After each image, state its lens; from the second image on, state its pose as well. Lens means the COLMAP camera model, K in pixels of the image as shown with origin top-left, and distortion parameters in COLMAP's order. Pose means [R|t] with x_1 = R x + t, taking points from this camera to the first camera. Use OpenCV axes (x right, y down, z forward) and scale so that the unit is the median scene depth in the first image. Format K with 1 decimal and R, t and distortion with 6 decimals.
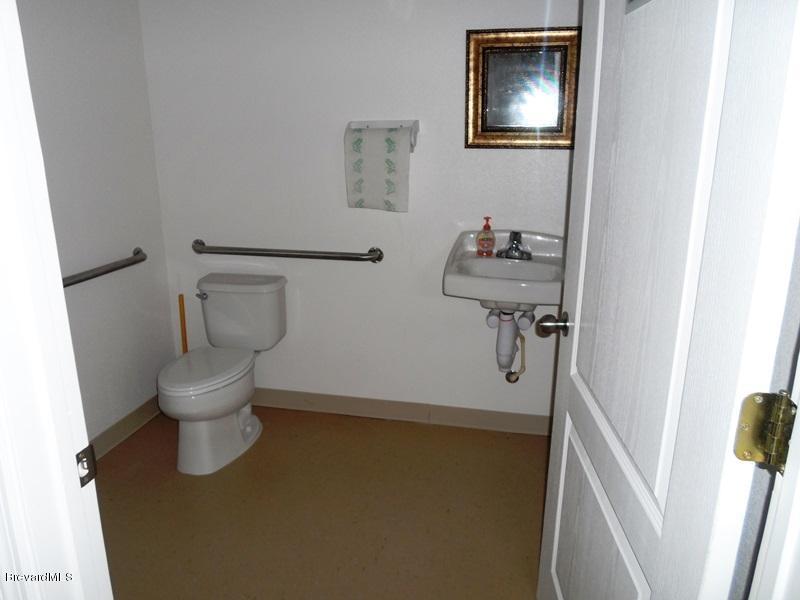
lens RADIAL K [[596.4, 0, 400.0], [0, 596.4, 300.0], [0, 0, 1]] dist [-0.002391, 0.005669]
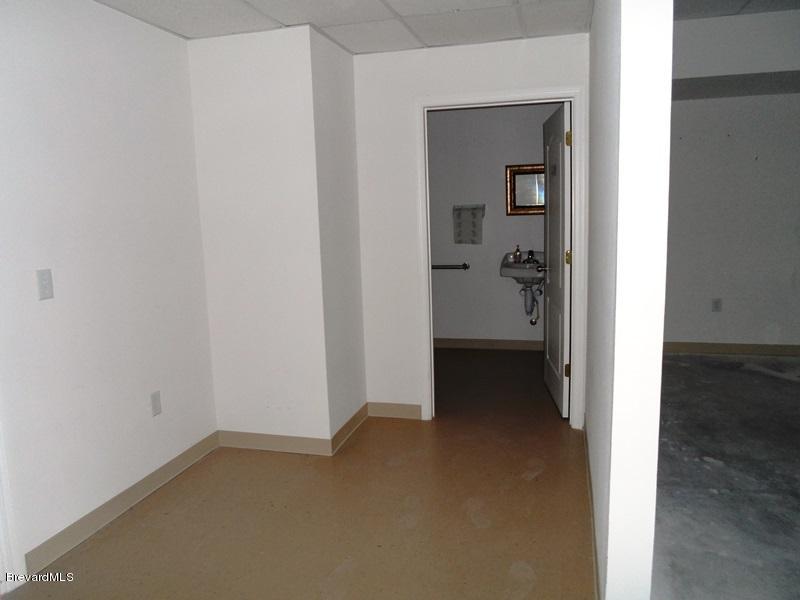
lens RADIAL K [[596.4, 0, 400.0], [0, 596.4, 300.0], [0, 0, 1]] dist [-0.002391, 0.005669]
pose [[0.997948, -0.022635, -0.059895, -0.164909], [0.015377, 0.992778, -0.118978, 0.321492], [0.062156, 0.117812, 0.991089, -1.213397]]
